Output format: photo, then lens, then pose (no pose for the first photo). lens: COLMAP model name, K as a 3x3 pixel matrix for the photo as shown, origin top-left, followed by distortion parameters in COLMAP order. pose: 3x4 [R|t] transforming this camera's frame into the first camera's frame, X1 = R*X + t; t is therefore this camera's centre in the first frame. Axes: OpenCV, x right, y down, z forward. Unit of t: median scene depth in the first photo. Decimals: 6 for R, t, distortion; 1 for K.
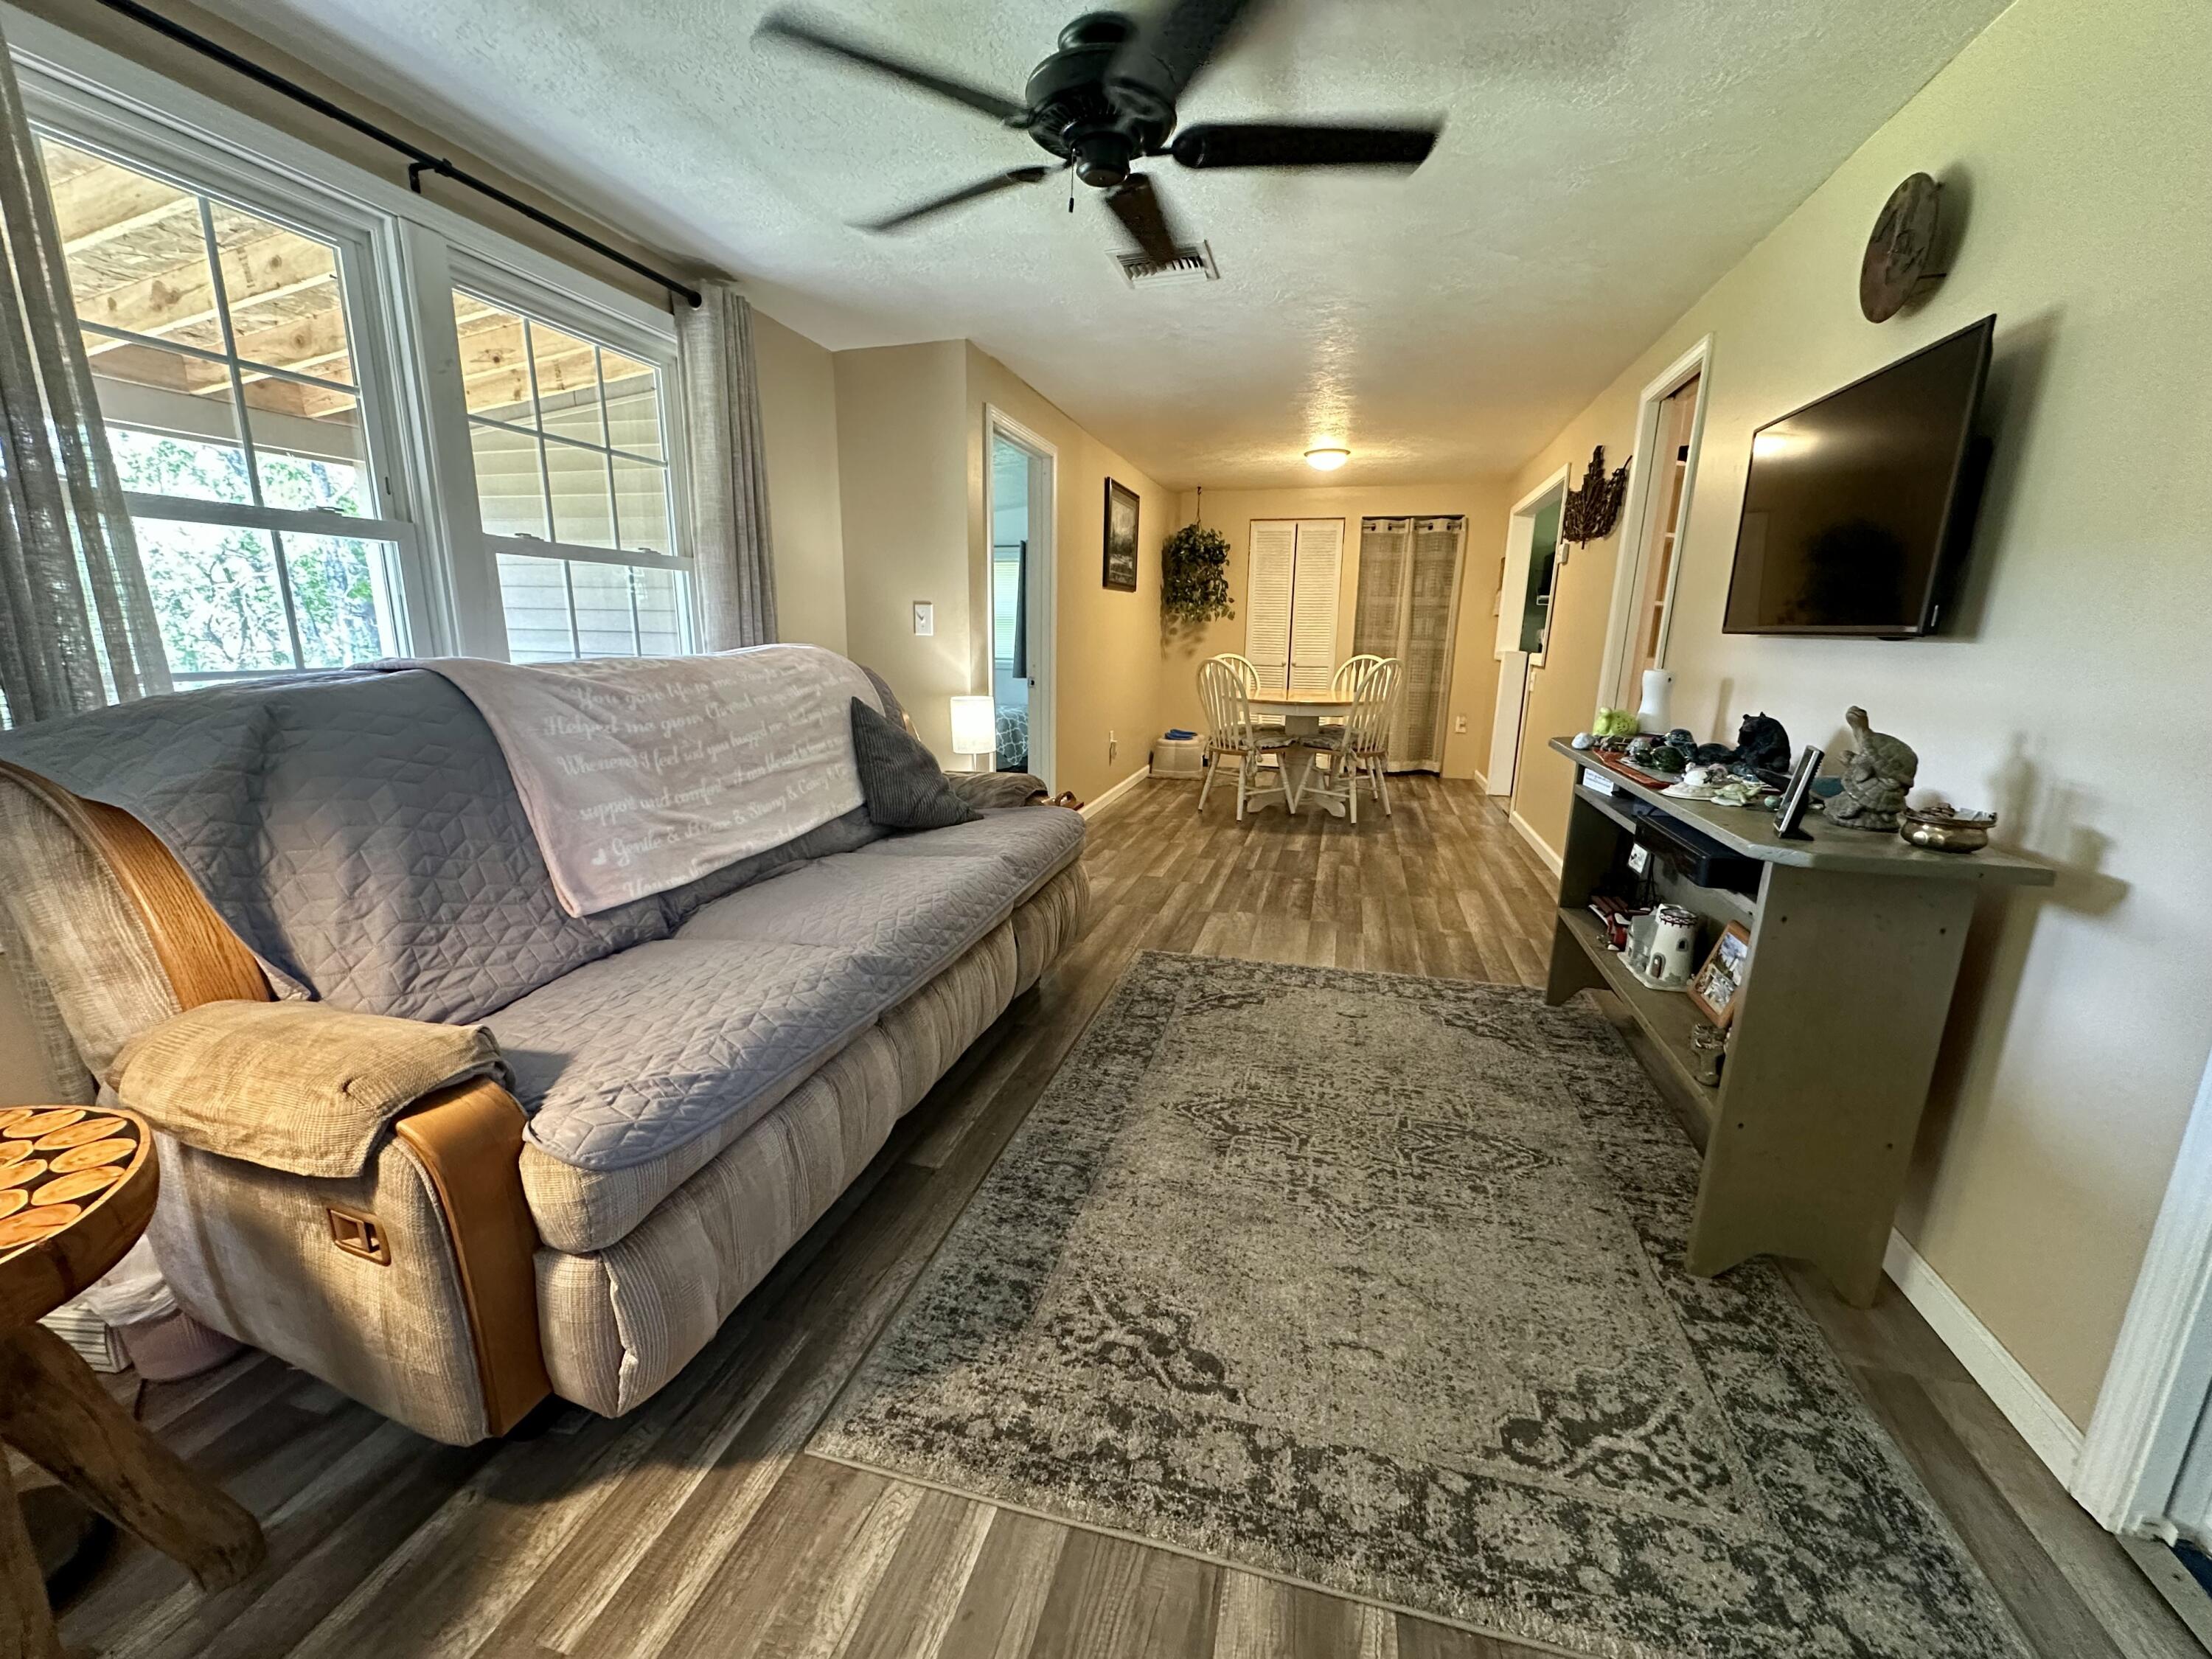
lens RADIAL K [[888.7, 0, 1106.0], [0, 888.7, 829.5], [0, 0, 1]] dist [-0.000850, 0.000425]
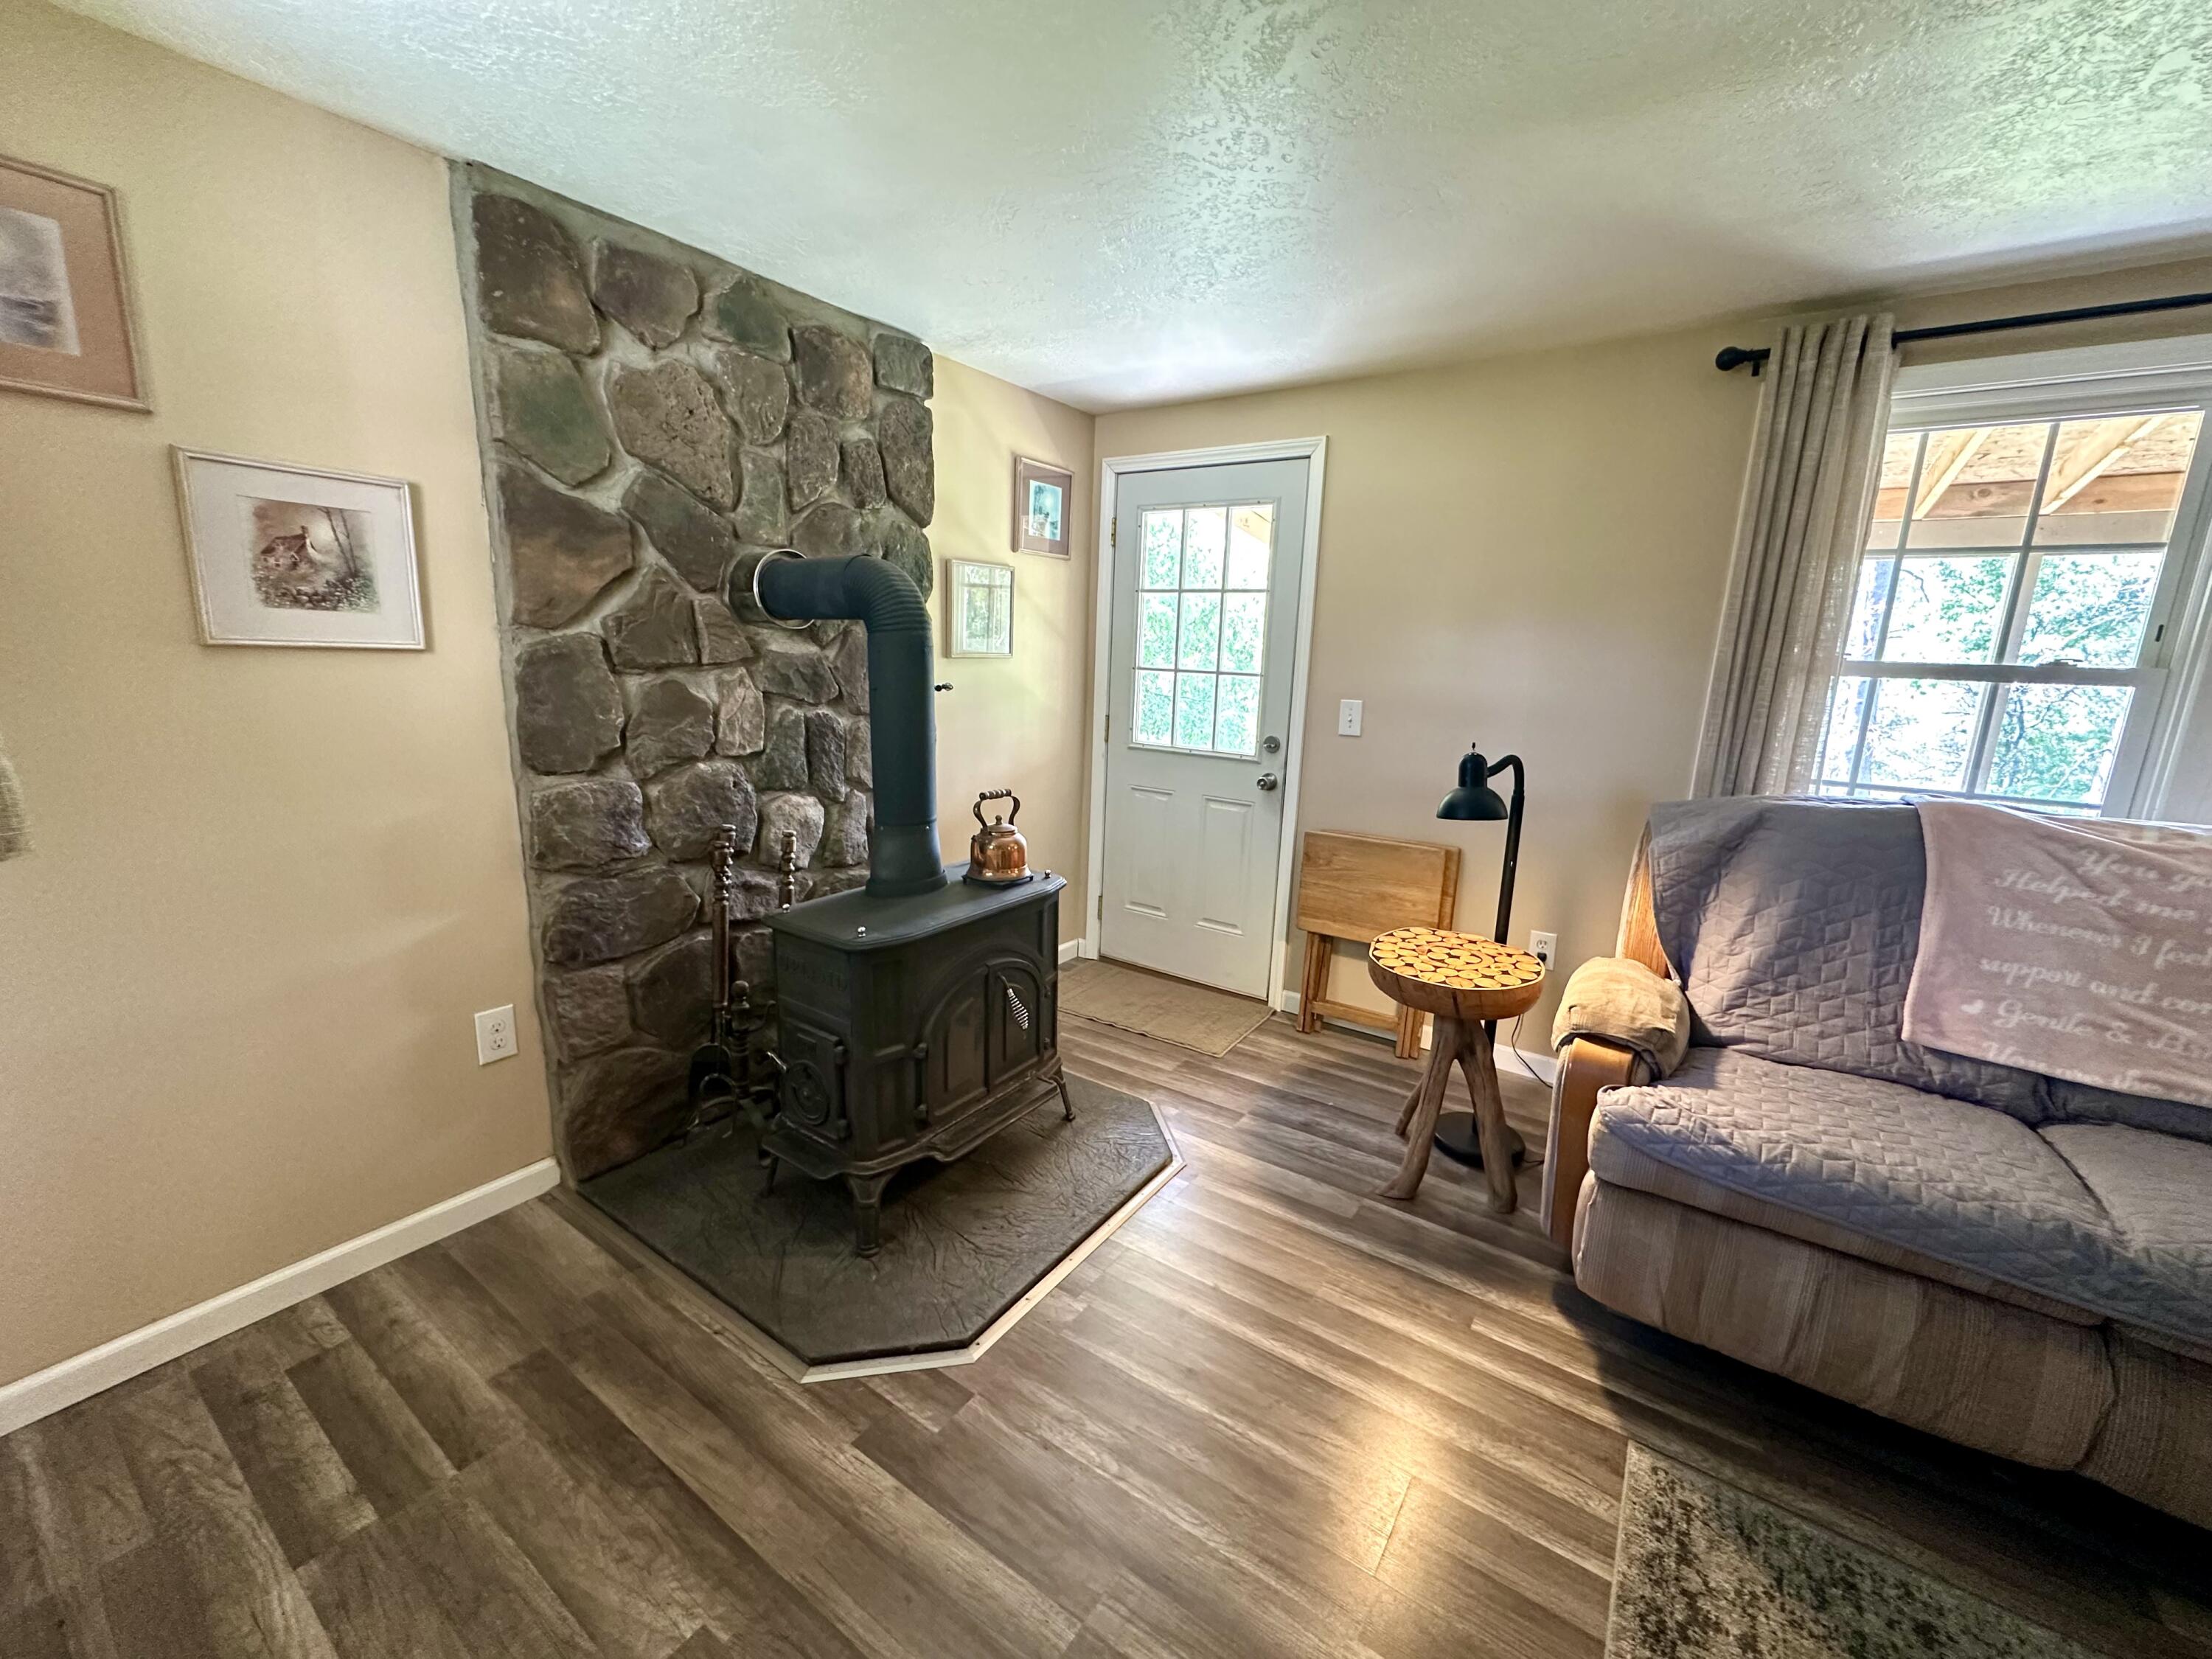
lens RADIAL K [[888.7, 0, 1106.0], [0, 888.7, 829.5], [0, 0, 1]] dist [-0.000850, 0.000425]
pose [[-0.338532, 0.172267, -0.925051, 0.865113], [-0.239402, 0.934979, 0.261728, -0.238170], [0.909991, 0.310062, -0.275279, 0.386519]]
